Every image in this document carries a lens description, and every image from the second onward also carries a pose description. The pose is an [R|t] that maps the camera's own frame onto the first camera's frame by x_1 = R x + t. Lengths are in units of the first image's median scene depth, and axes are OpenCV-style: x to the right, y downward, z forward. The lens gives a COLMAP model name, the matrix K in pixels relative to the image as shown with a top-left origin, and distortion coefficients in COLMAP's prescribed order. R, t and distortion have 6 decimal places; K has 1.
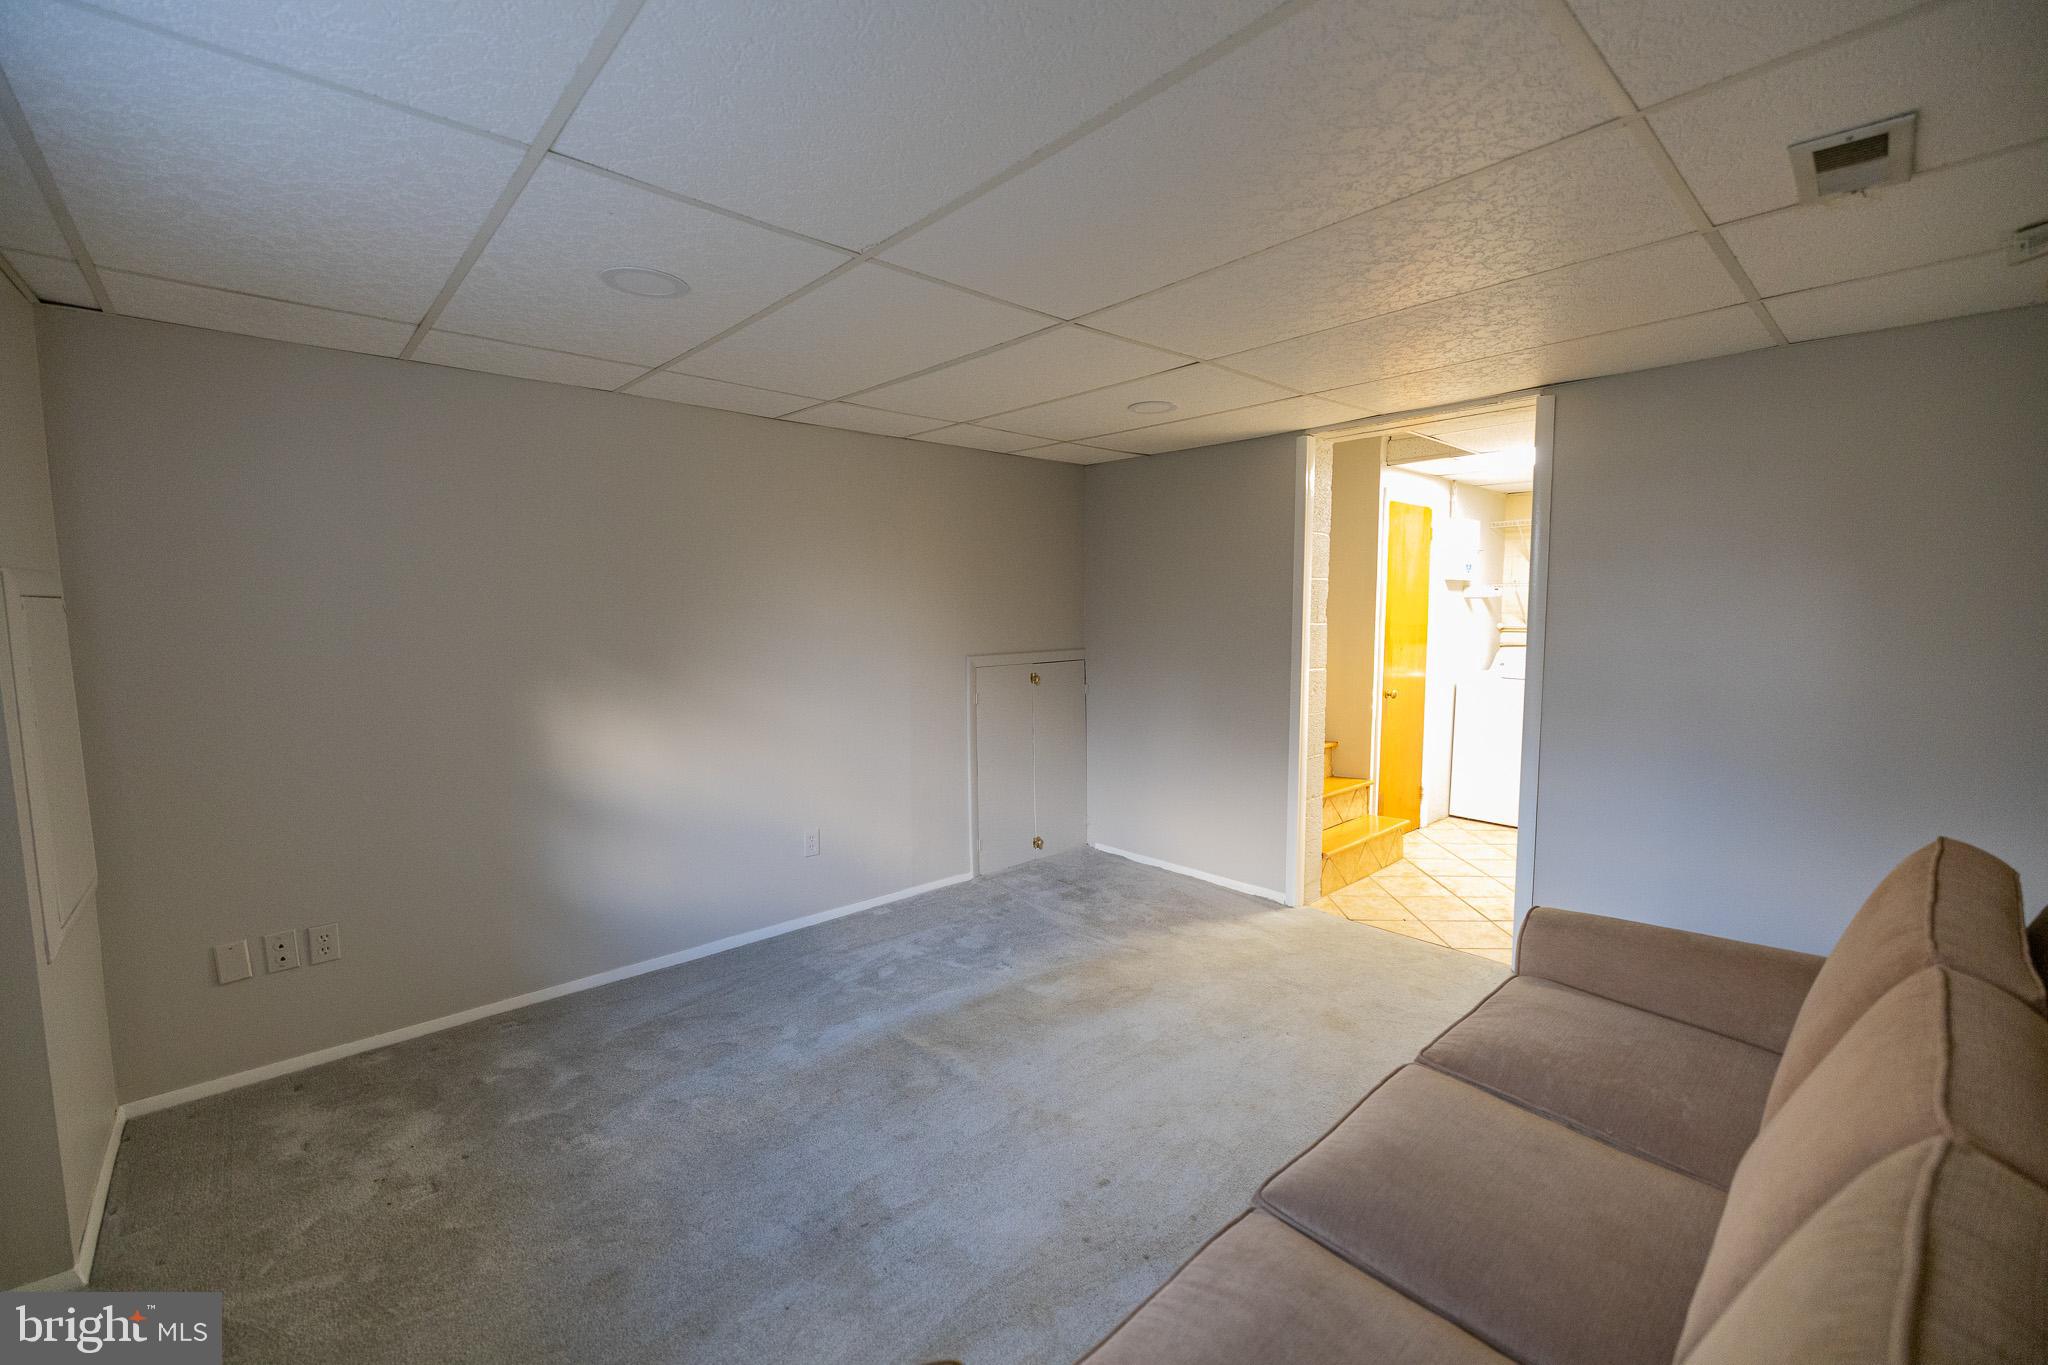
lens RADIAL K [[851.4, 0, 1010.9], [0, 851.4, 679.5], [0, 0, 1]] dist [-0.001304, -0.000398]
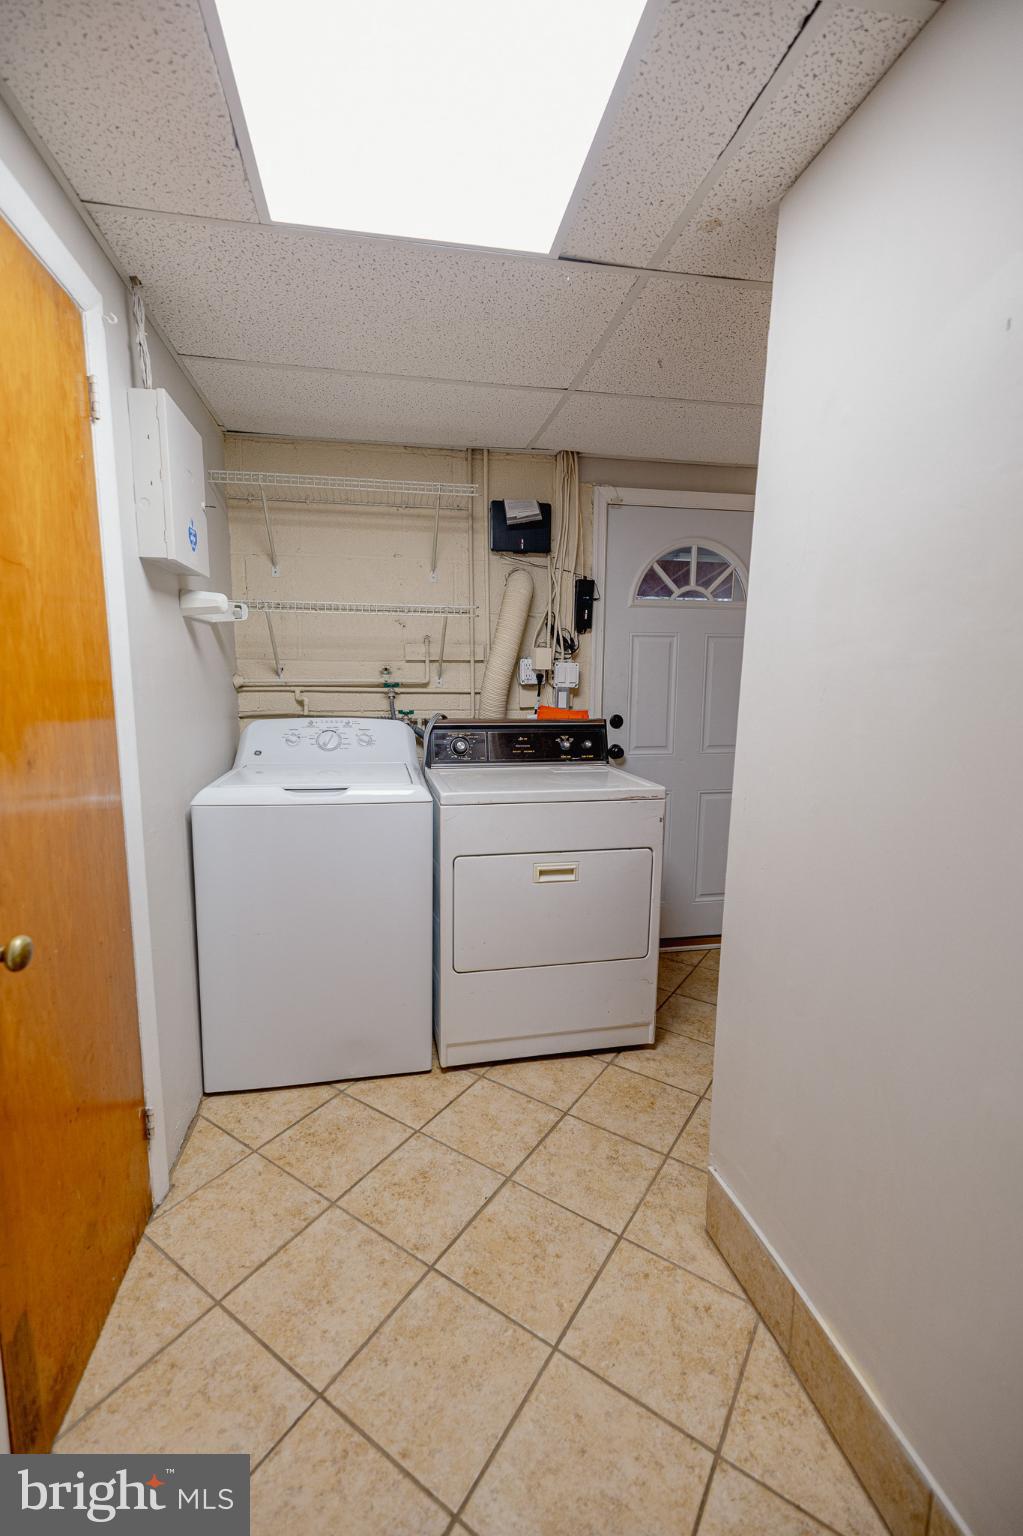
lens RADIAL K [[638.6, 0, 500.8], [0, 638.6, 766.8], [0, 0, 1]] dist [-0.001304, -0.000398]
pose [[0.526058, -0.113450, 0.842847, 0.323240], [0.069679, 0.993480, 0.090237, -0.034855], [-0.847589, 0.011259, 0.530533, 0.671880]]
